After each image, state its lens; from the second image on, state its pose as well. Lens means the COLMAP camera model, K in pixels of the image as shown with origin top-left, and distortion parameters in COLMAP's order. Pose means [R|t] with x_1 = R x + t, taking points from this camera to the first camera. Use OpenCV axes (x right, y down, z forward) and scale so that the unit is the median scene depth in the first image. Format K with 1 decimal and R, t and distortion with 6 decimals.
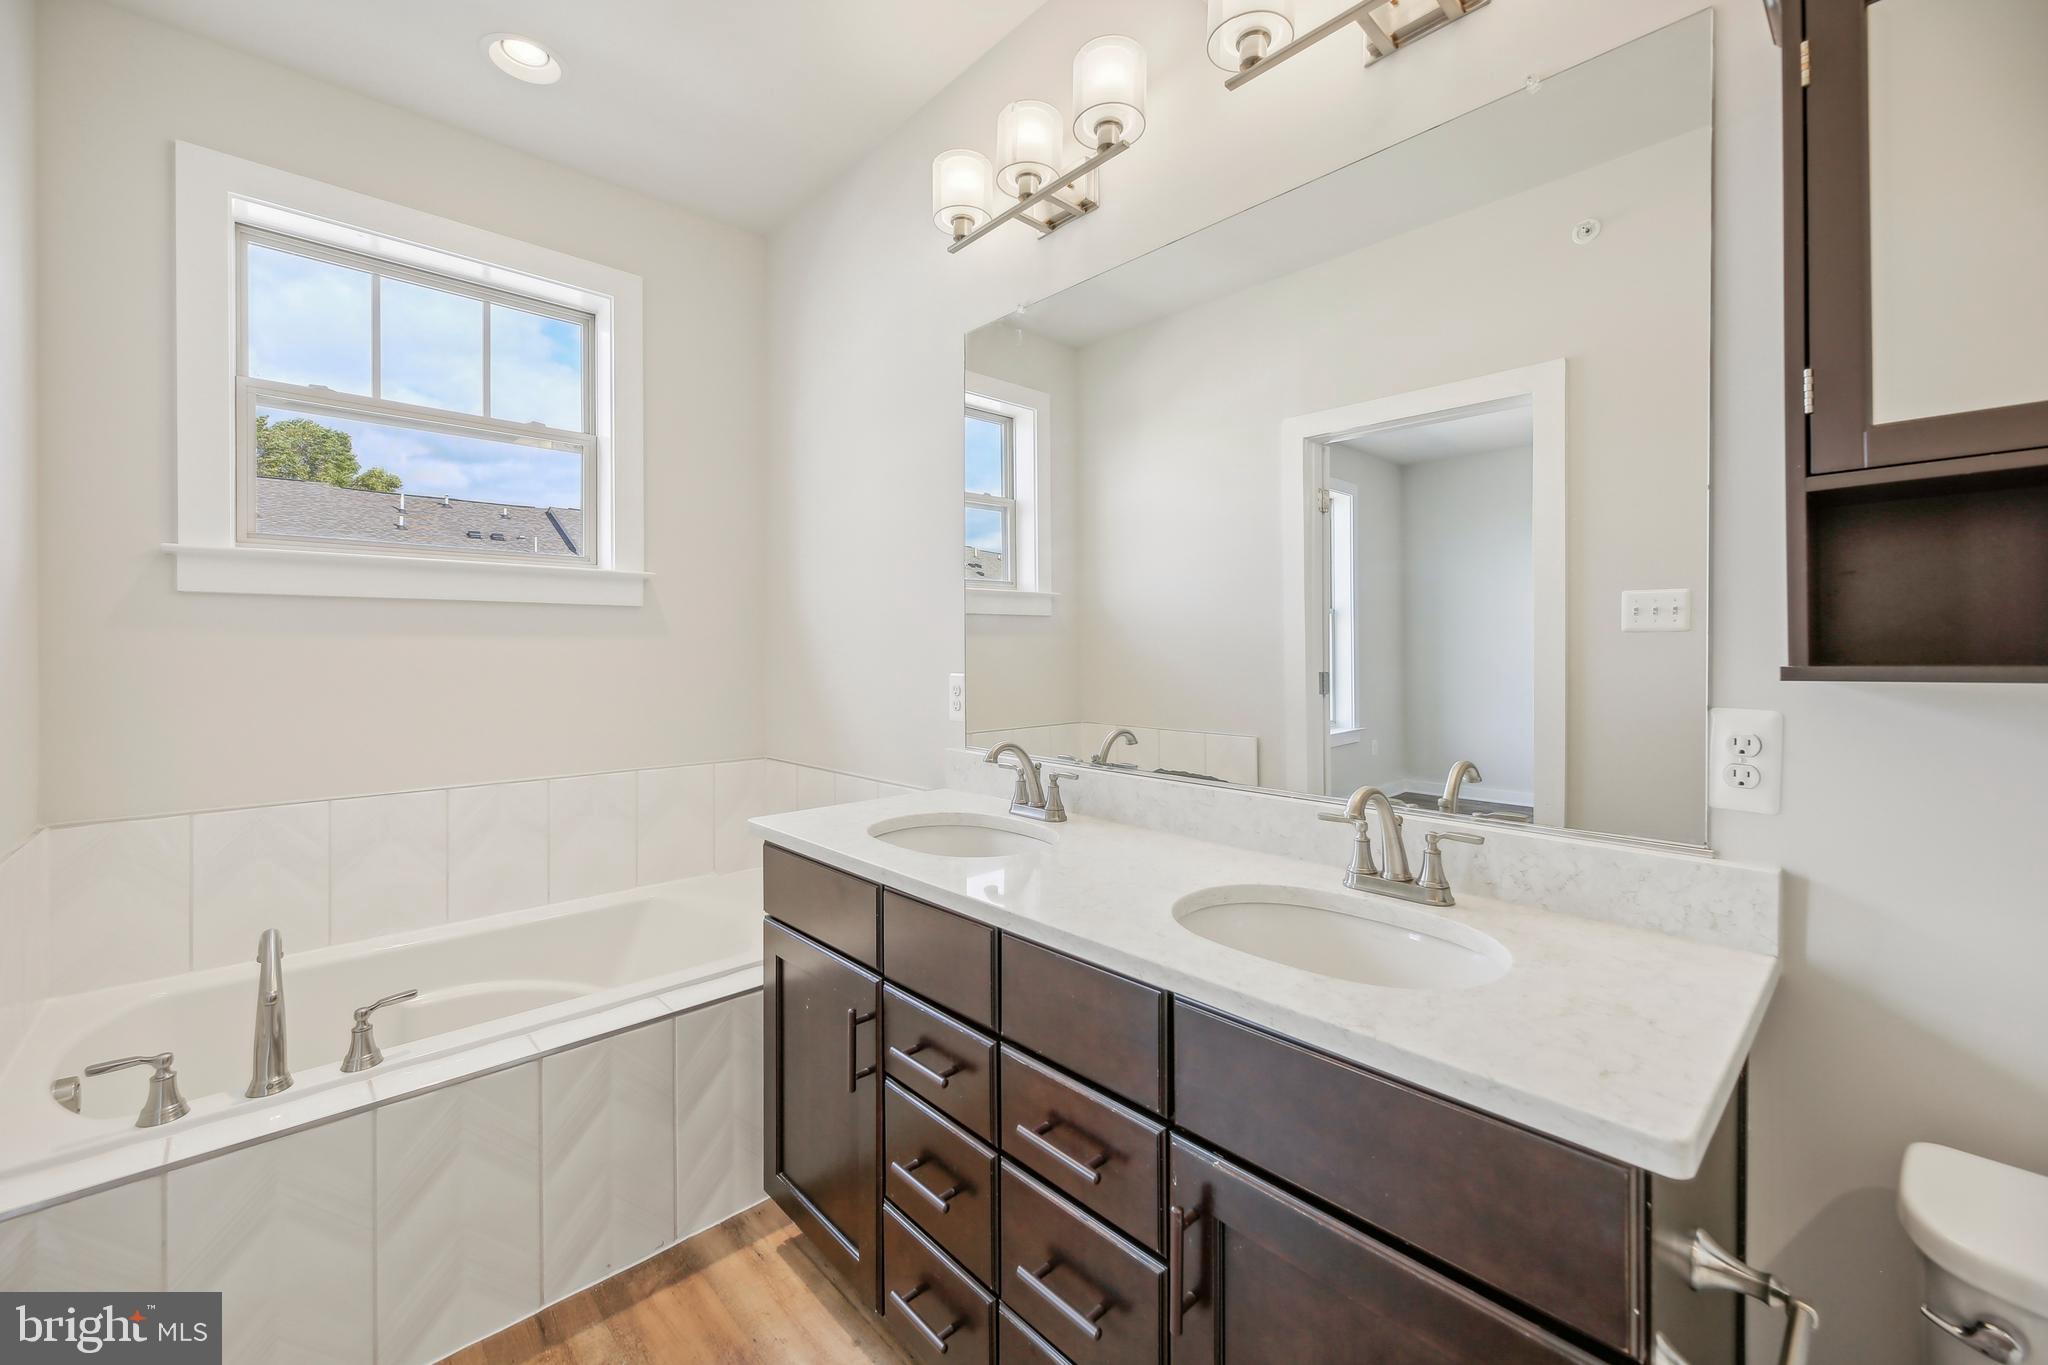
lens RADIAL K [[814.7, 0, 1018.5], [0, 814.7, 645.1], [0, 0, 1]] dist [0.000219, -0.004144]
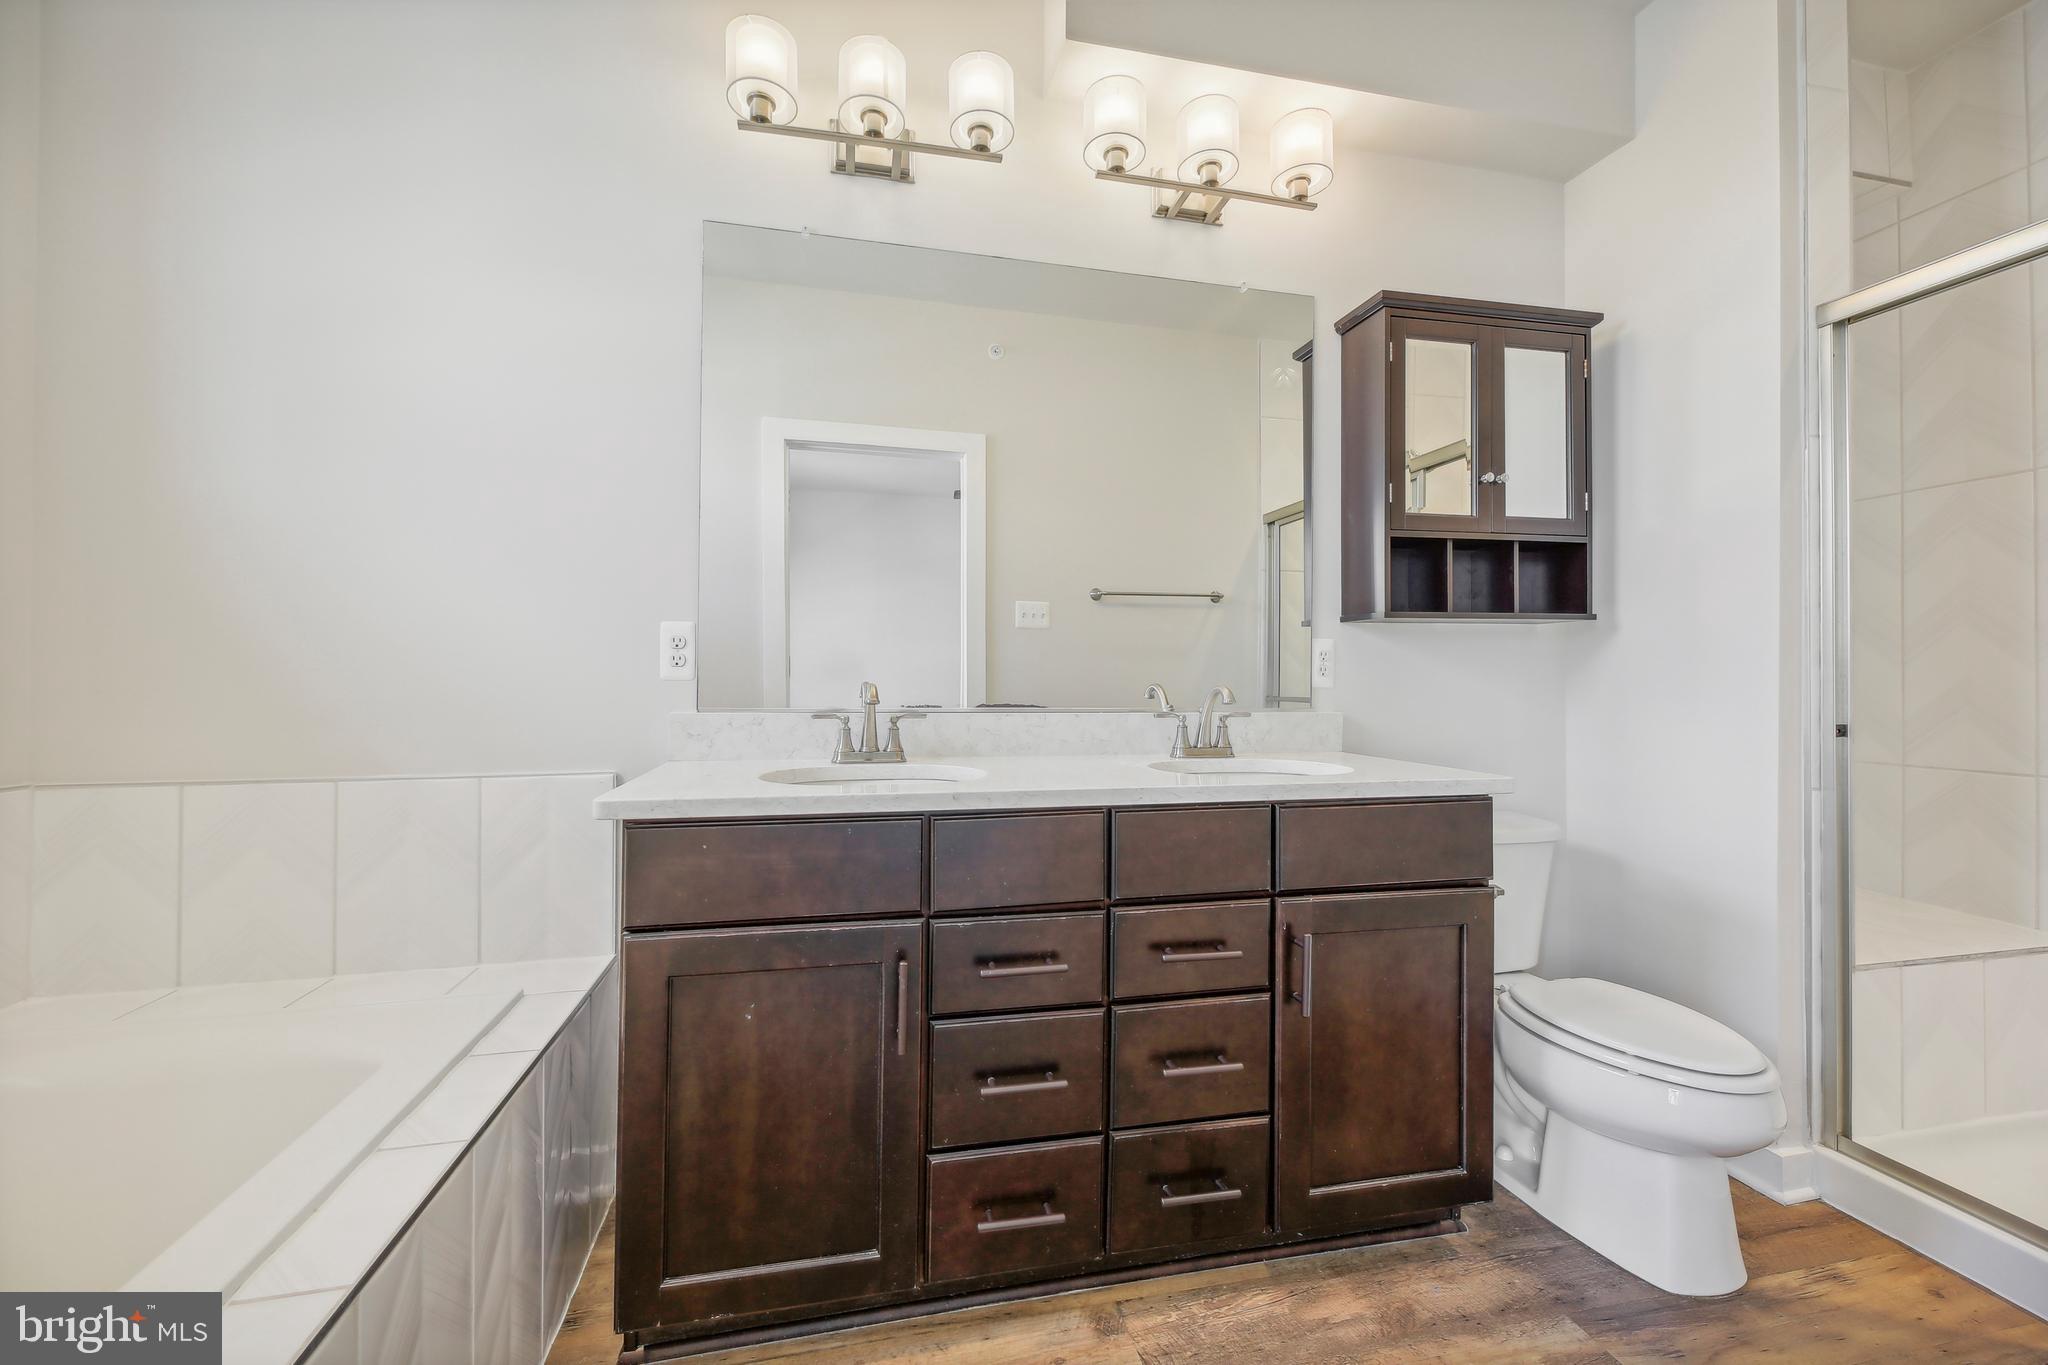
lens RADIAL K [[815.7, 0, 1018.5], [0, 815.7, 667.0], [0, 0, 1]] dist [0.010566, -0.004183]
pose [[0.504696, 0.019576, 0.863075, -0.762780], [-0.009857, 0.999808, -0.016913, 0.112988], [-0.863241, 0.000028, 0.504792, 0.355304]]
